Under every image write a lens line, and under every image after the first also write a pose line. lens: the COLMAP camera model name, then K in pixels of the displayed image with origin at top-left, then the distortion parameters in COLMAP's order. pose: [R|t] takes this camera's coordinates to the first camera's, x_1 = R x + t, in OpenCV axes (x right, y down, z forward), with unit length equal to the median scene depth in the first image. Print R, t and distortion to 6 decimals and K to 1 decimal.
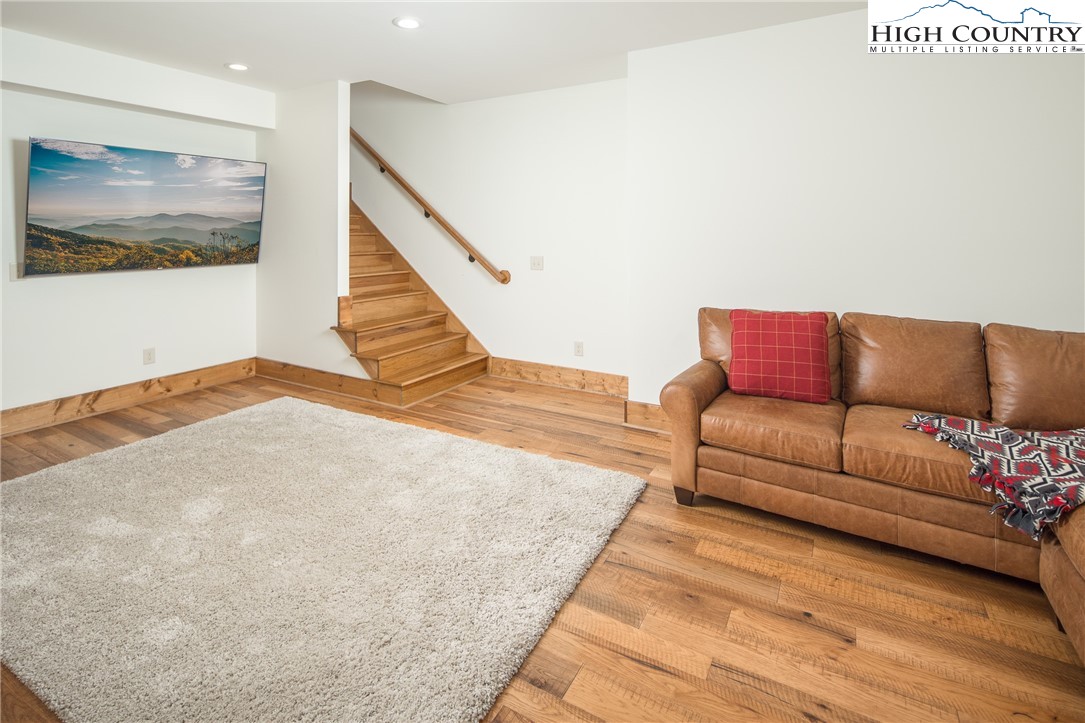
lens RADIAL K [[528.7, 0, 534.7], [0, 528.7, 295.4], [0, 0, 1]] dist [0.006181, -0.006204]
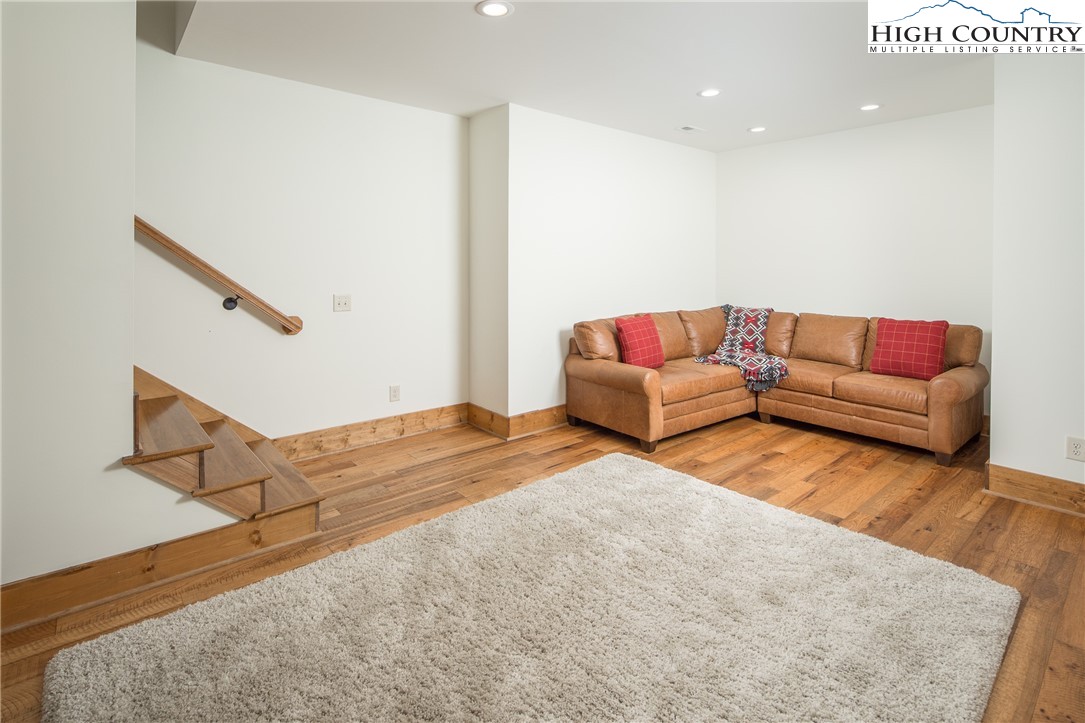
lens RADIAL K [[528.7, 0, 534.7], [0, 528.7, 295.4], [0, 0, 1]] dist [0.006181, -0.006204]
pose [[0.326958, -0.051372, 0.943642, -0.729742], [0.105704, 0.994244, 0.017501, -0.060613], [-0.939109, 0.094025, 0.330506, 0.480012]]
